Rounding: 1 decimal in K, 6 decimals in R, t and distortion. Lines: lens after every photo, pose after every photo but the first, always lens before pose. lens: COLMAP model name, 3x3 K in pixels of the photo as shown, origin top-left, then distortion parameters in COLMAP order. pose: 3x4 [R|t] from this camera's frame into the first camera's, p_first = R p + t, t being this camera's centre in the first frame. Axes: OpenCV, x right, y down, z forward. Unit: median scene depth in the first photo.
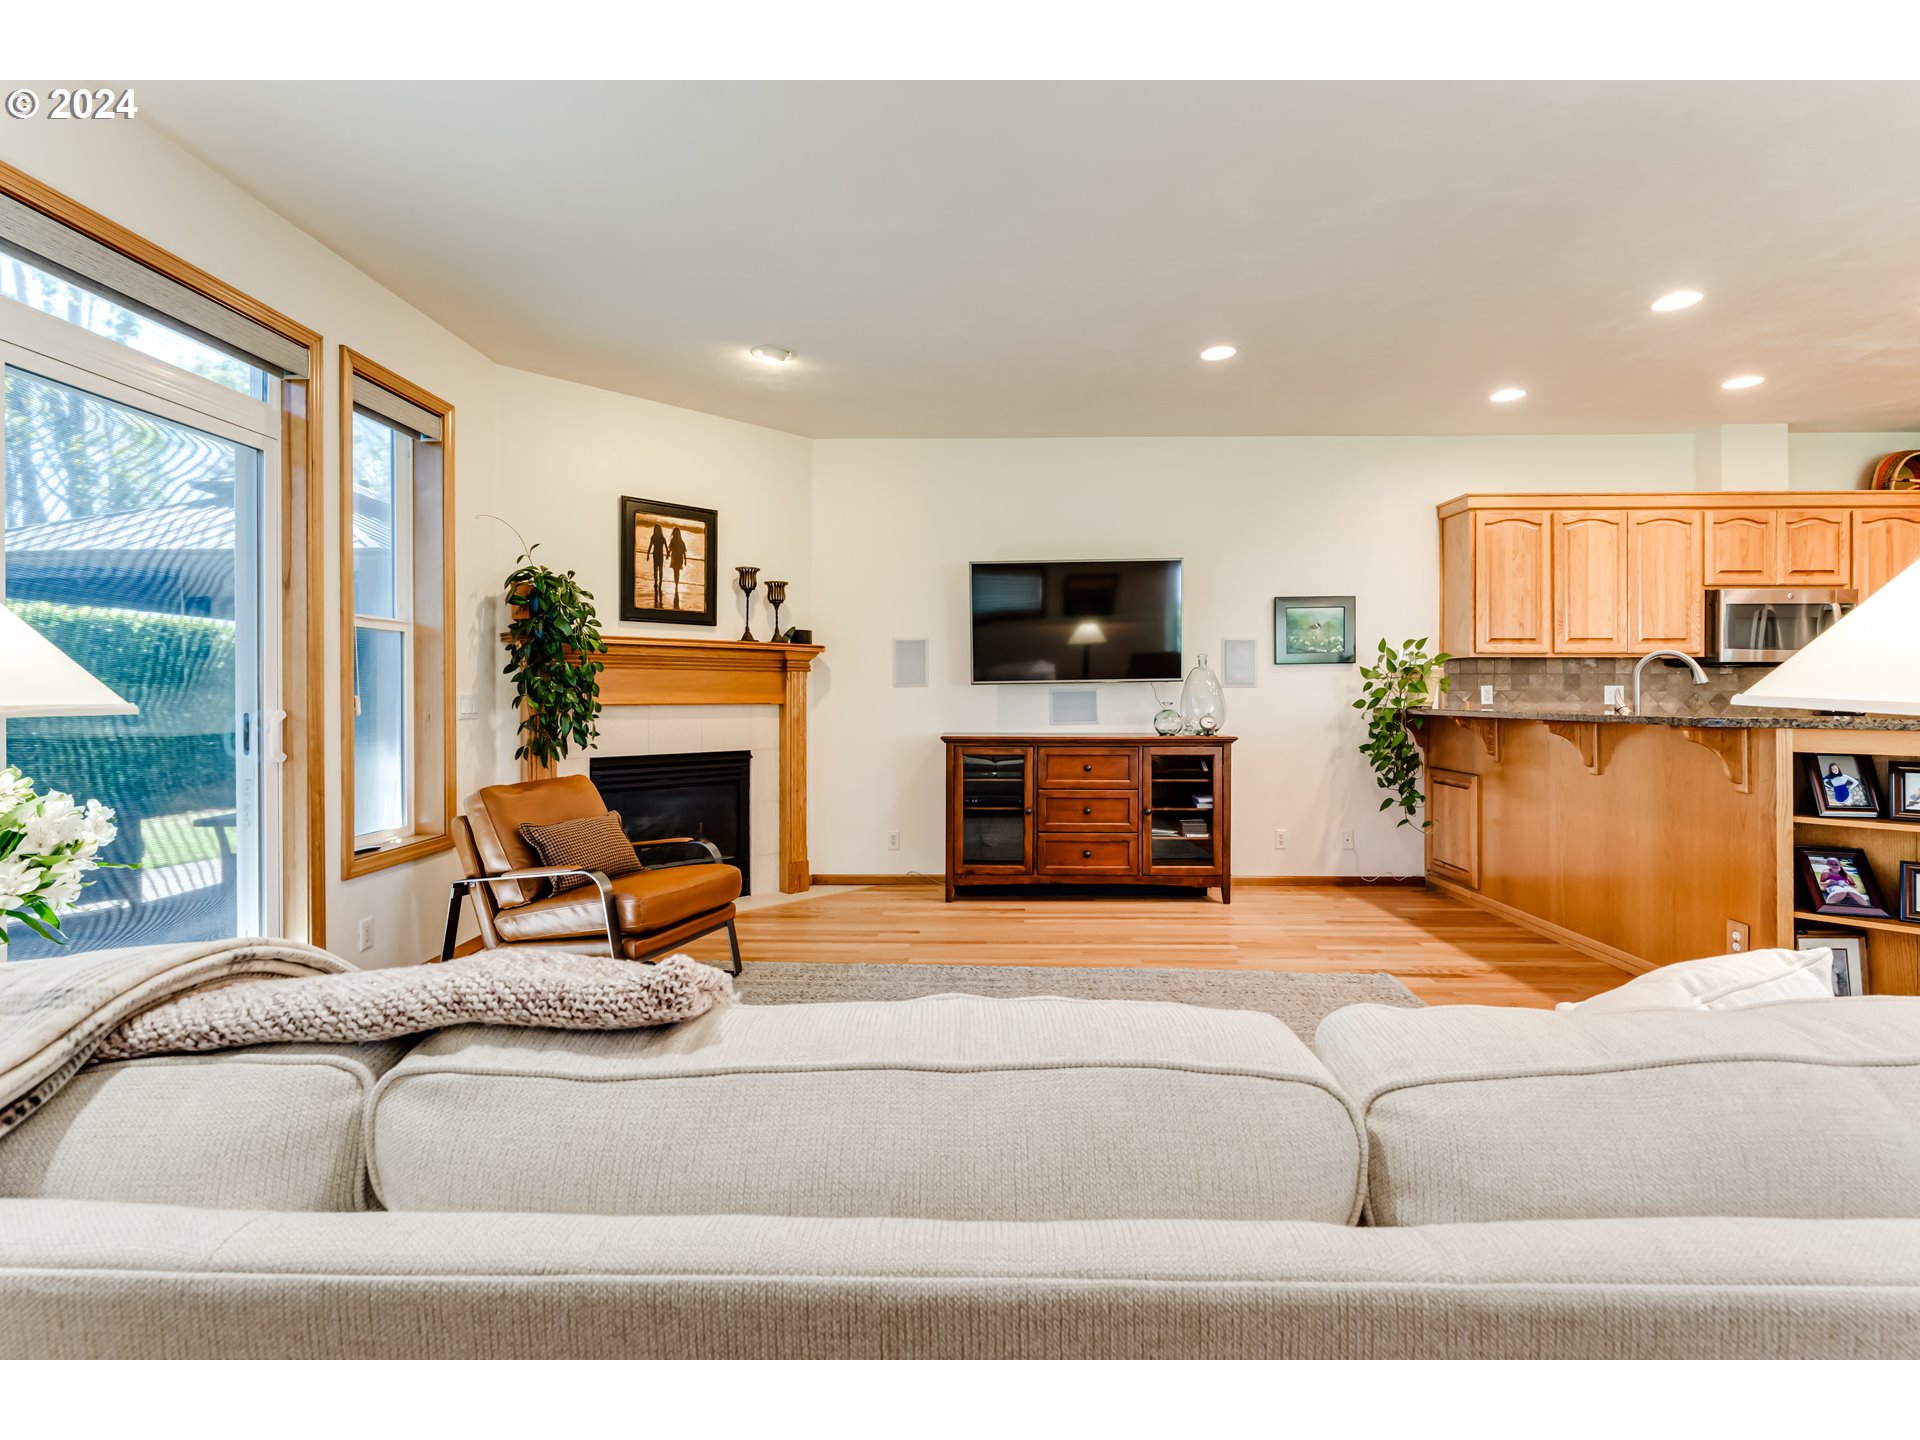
lens RADIAL K [[883.4, 0, 959.4], [0, 883.4, 704.5], [0, 0, 1]] dist [-0.002261, 0.000869]
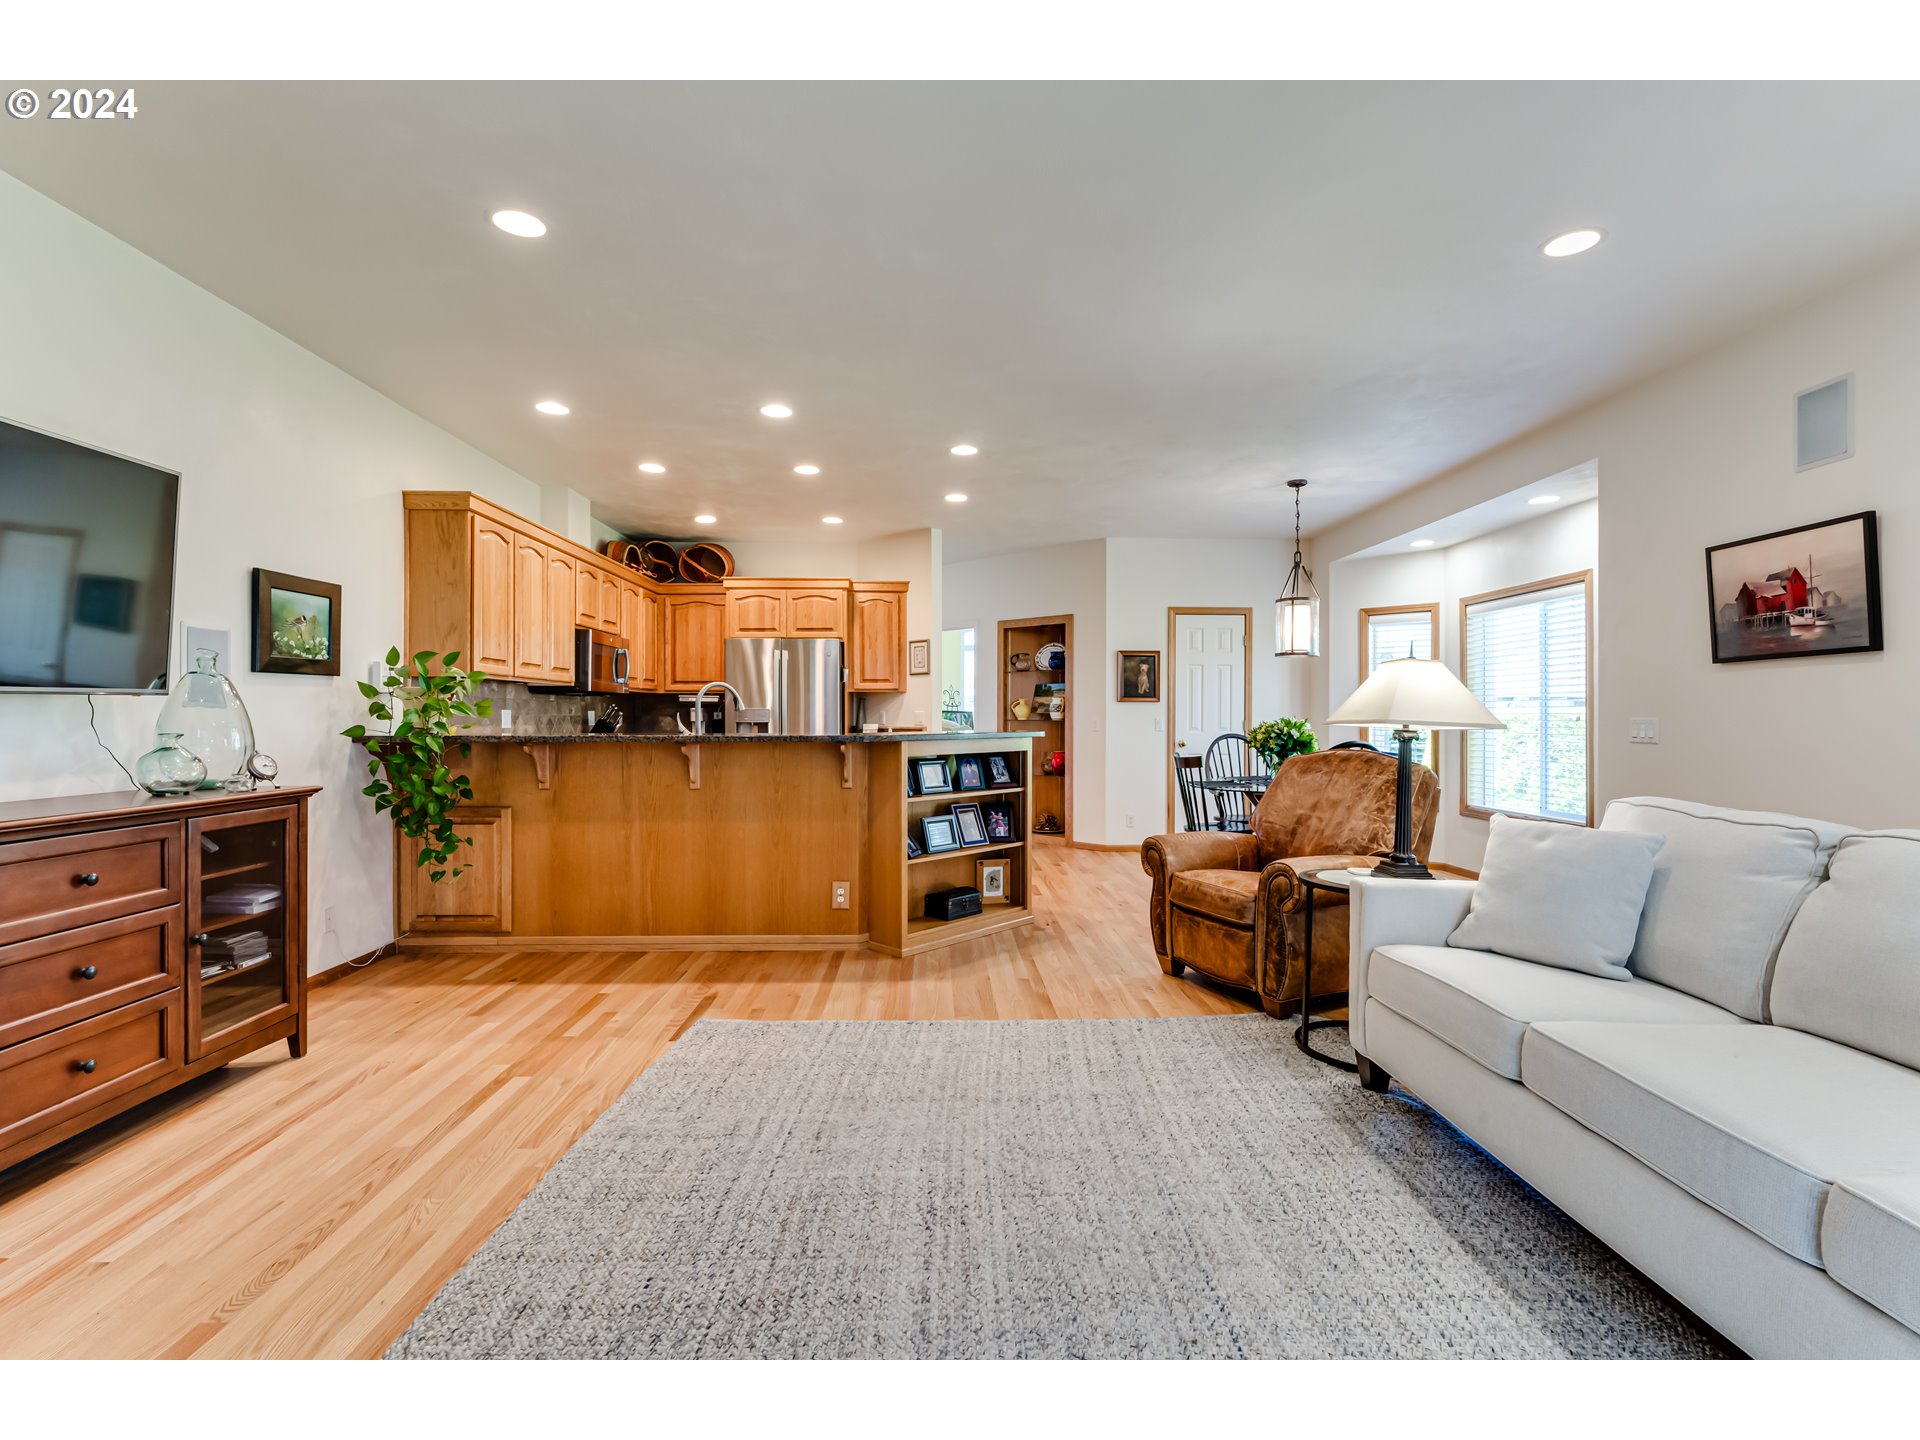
lens RADIAL K [[883.4, 0, 959.8], [0, 883.4, 715.1], [0, 0, 1]] dist [-0.002261, 0.000869]
pose [[-0.047900, 0.002528, 0.998849, -0.313065], [0.010853, 0.999939, -0.002010, -0.007161], [-0.998793, 0.010744, -0.047925, 0.520240]]
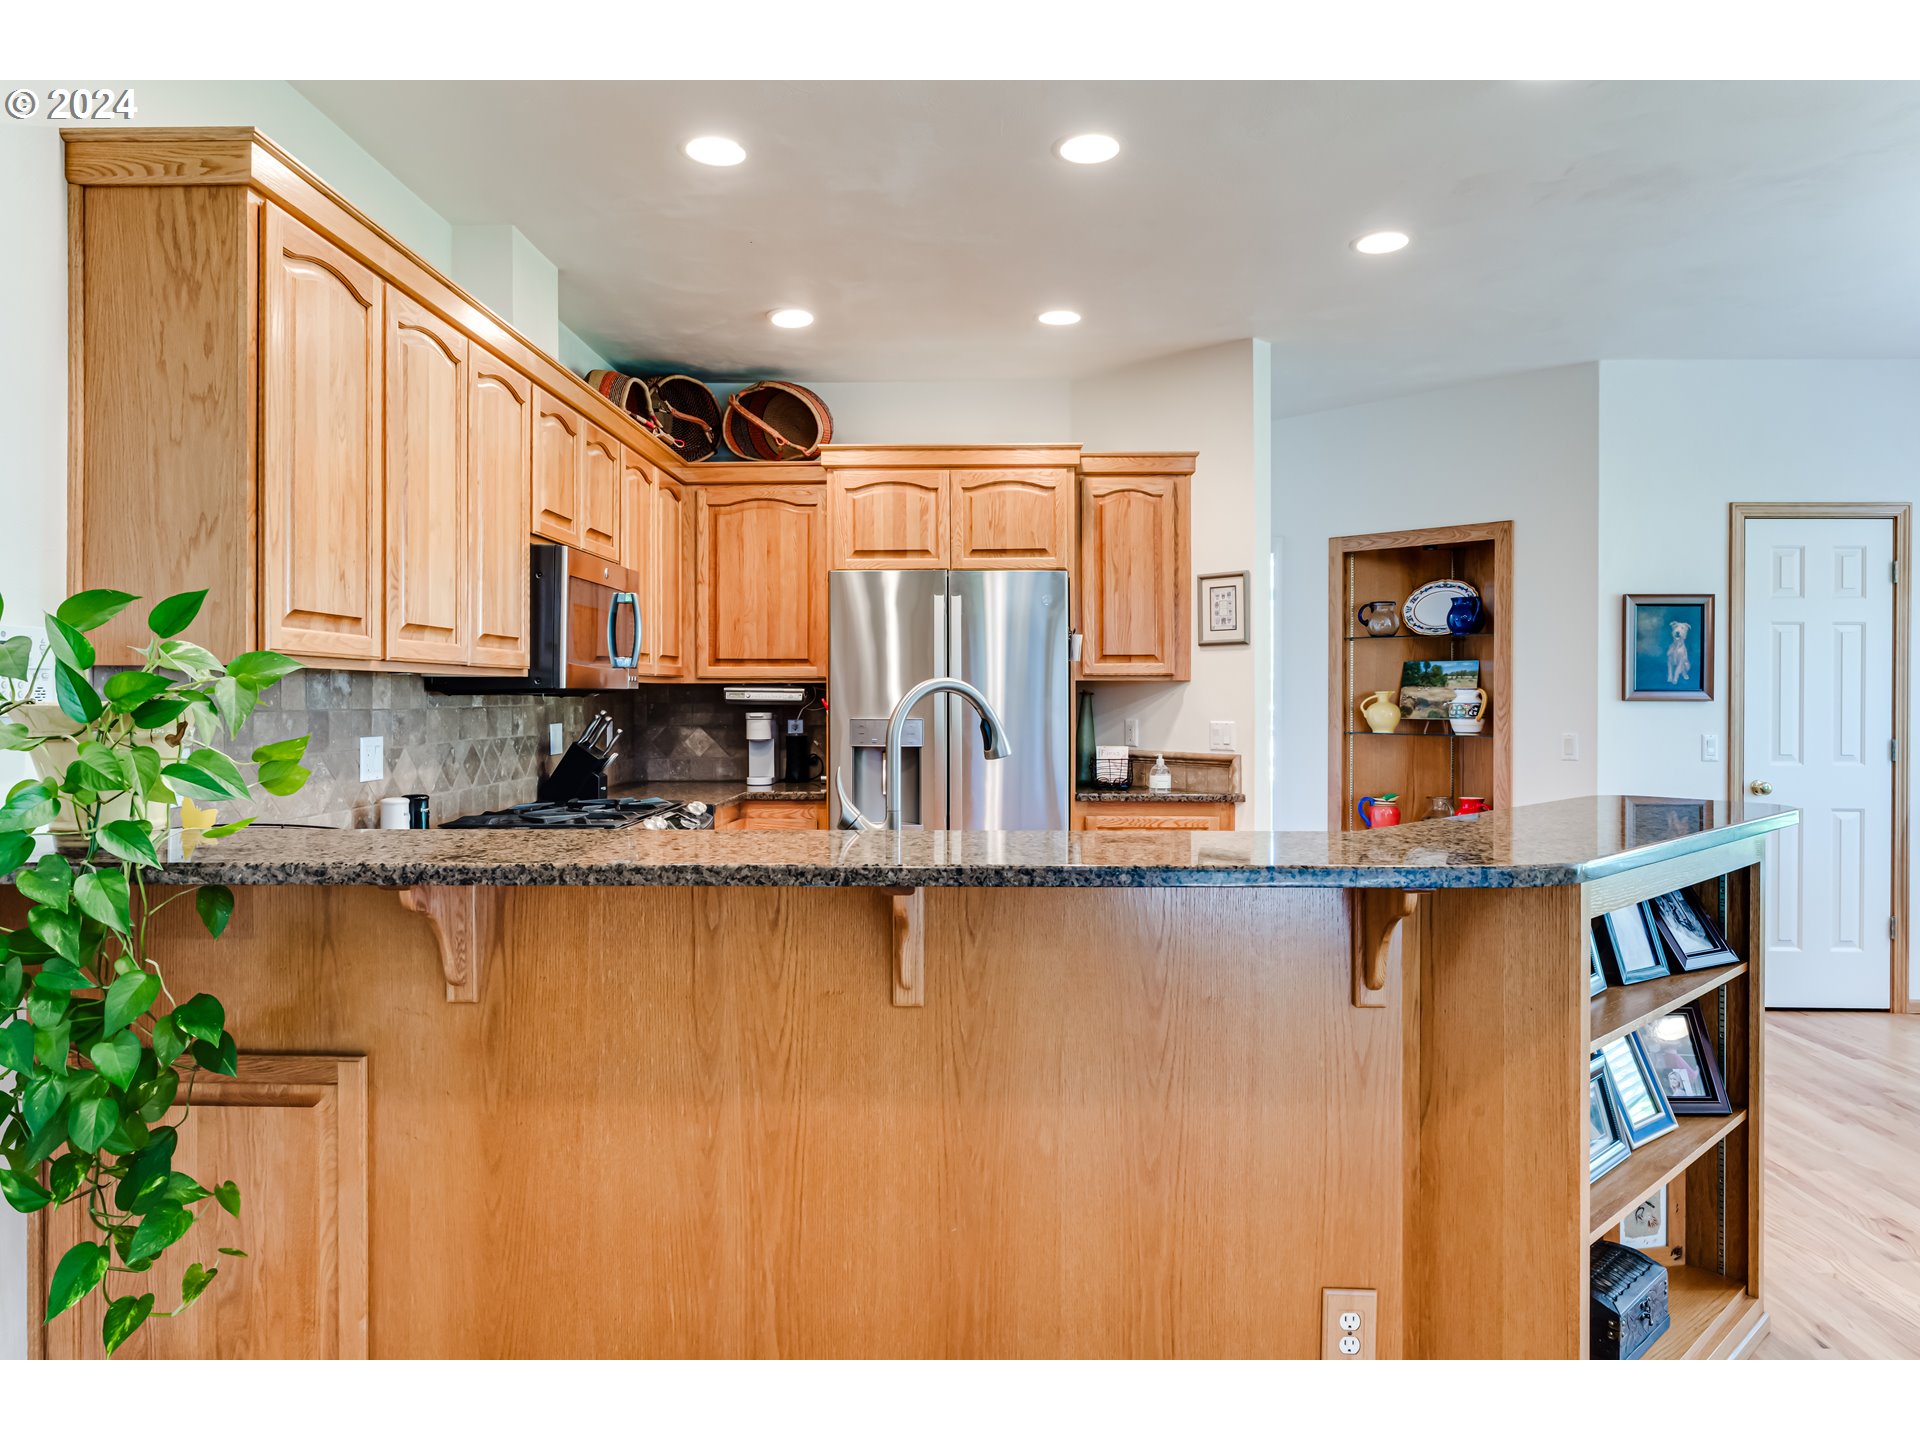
lens RADIAL K [[1235.2, 0, 960.8], [0, 1235.2, 691.6], [0, 0, 1]] dist [0.000327, 0.003651]
pose [[0.003912, 0.003586, 0.999986, 0.141873], [0.011066, 0.999932, -0.003629, -0.037995], [-0.999931, 0.011080, 0.003872, 0.710296]]
